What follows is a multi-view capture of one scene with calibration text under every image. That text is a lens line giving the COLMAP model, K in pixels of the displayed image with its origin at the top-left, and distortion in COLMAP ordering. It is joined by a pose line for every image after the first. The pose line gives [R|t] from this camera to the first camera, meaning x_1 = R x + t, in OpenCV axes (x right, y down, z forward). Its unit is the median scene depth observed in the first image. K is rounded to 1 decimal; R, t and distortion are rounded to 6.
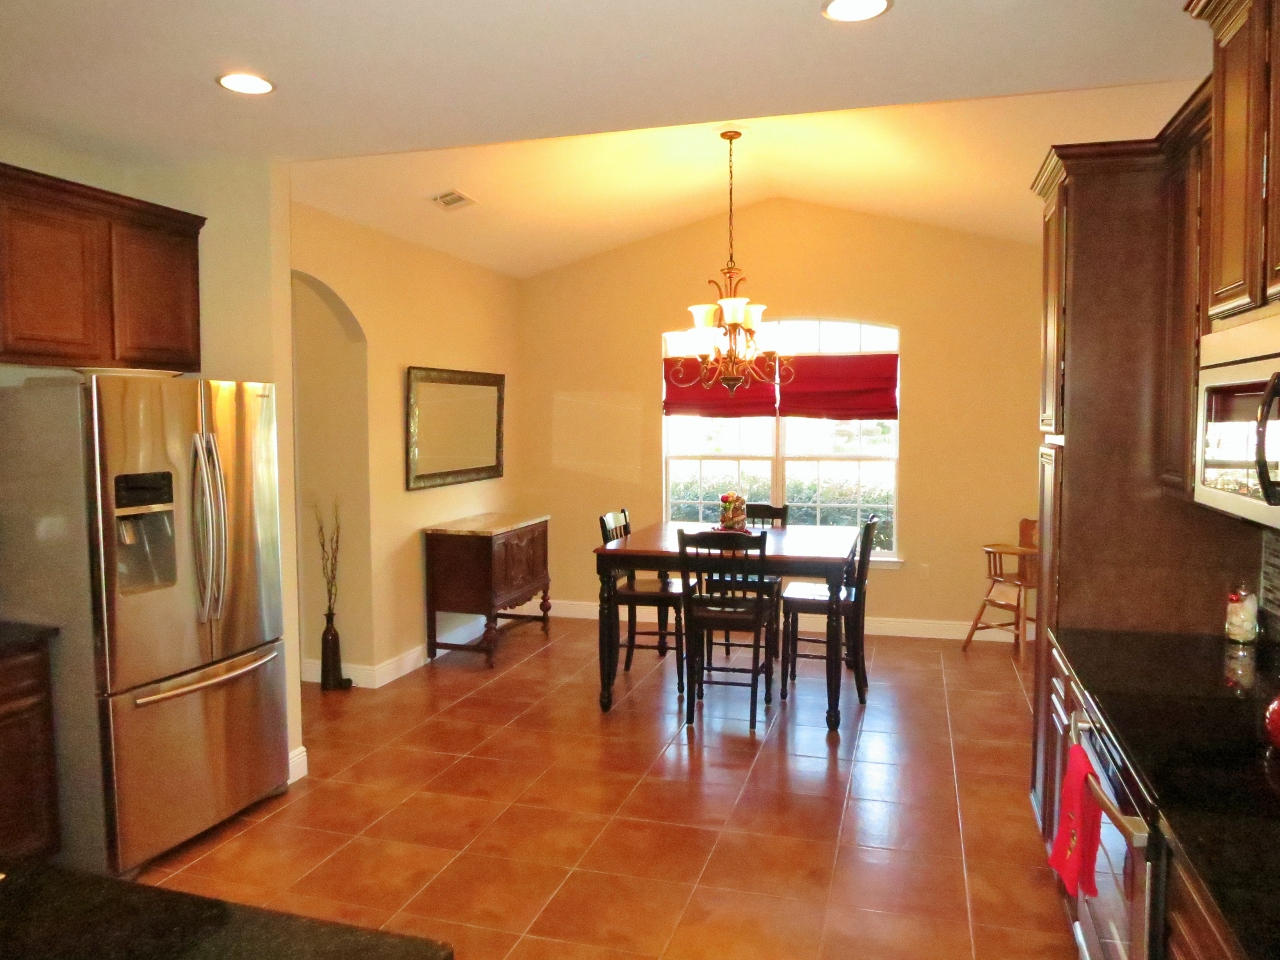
lens RADIAL K [[927.5, 0, 639.6], [0, 927.5, 477.4], [0, 0, 1]] dist [-0.052902, 0.013761]
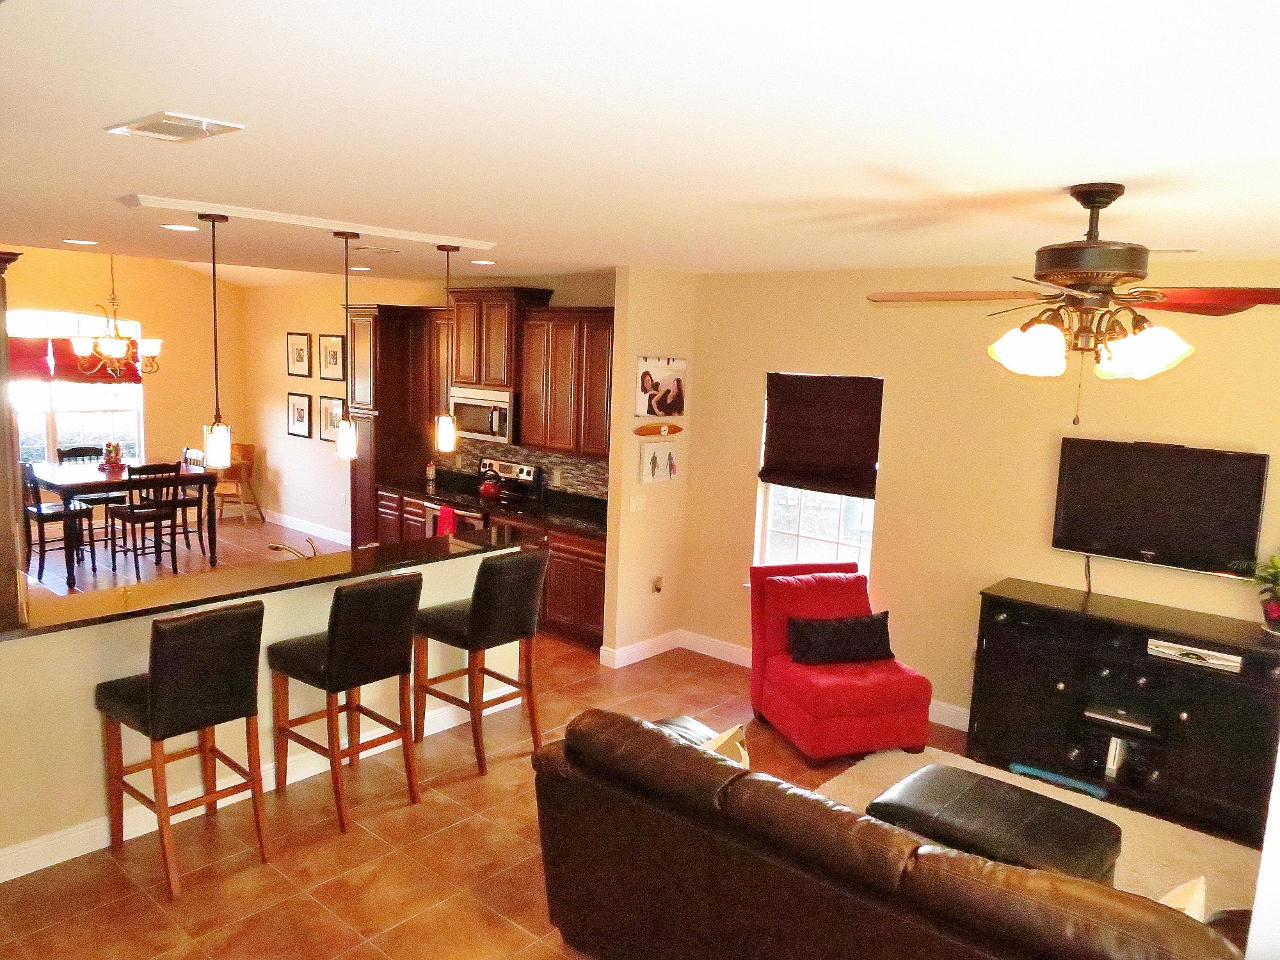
lens RADIAL K [[927.5, 0, 639.6], [0, 927.5, 477.4], [0, 0, 1]] dist [-0.052902, 0.013761]
pose [[0.407044, -0.106775, 0.907146, -0.757171], [0.013582, 0.993742, 0.110873, -0.064610], [-0.913308, -0.032809, 0.405947, -0.351691]]
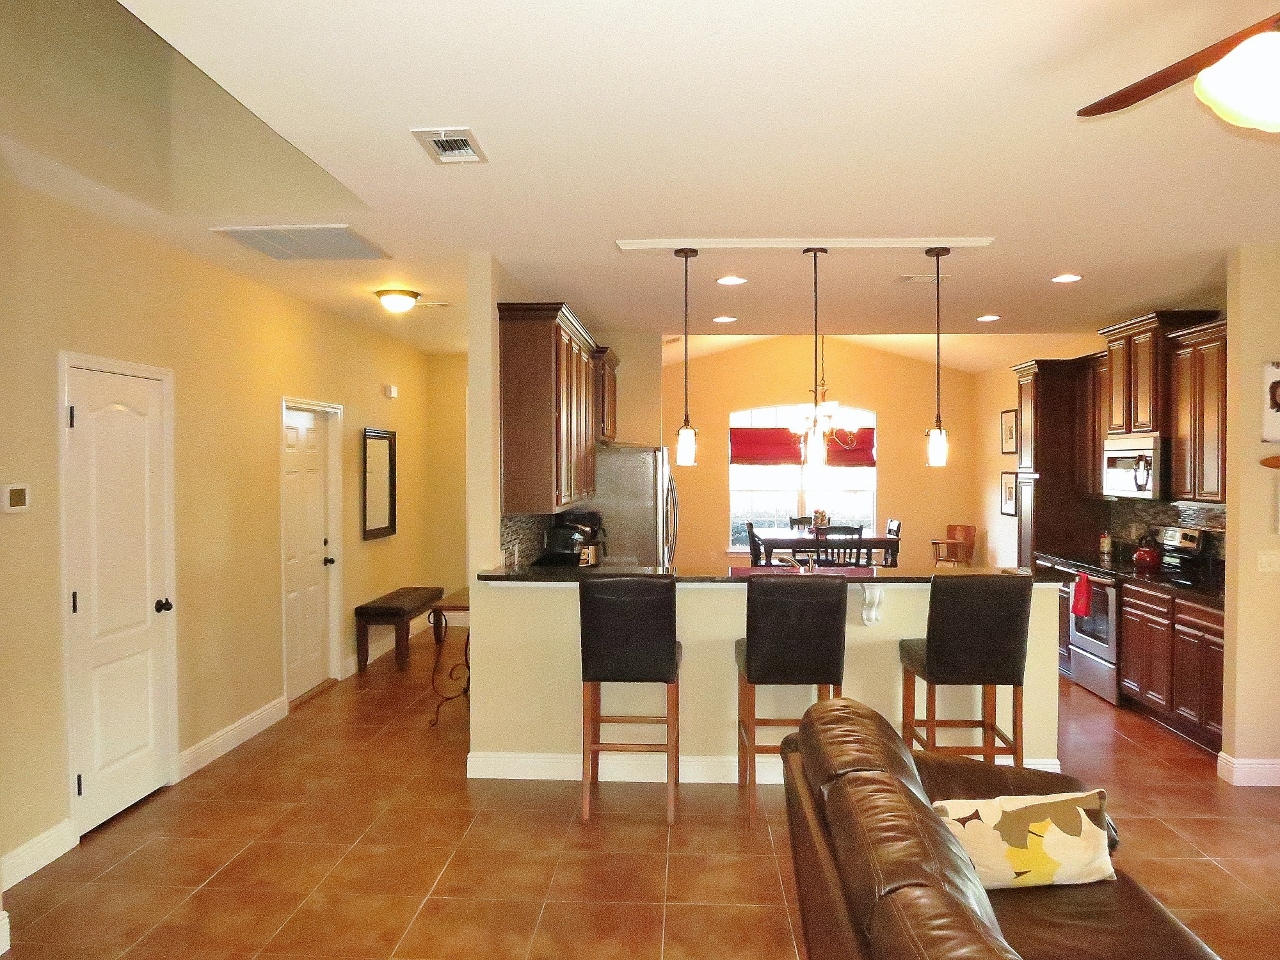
lens RADIAL K [[927.5, 0, 639.6], [0, 927.5, 477.4], [0, 0, 1]] dist [-0.052902, 0.013761]
pose [[0.972495, -0.001325, 0.232922, -0.522357], [0.012867, 0.998762, -0.048042, 0.030535], [-0.232570, 0.049718, 0.971308, -0.517873]]
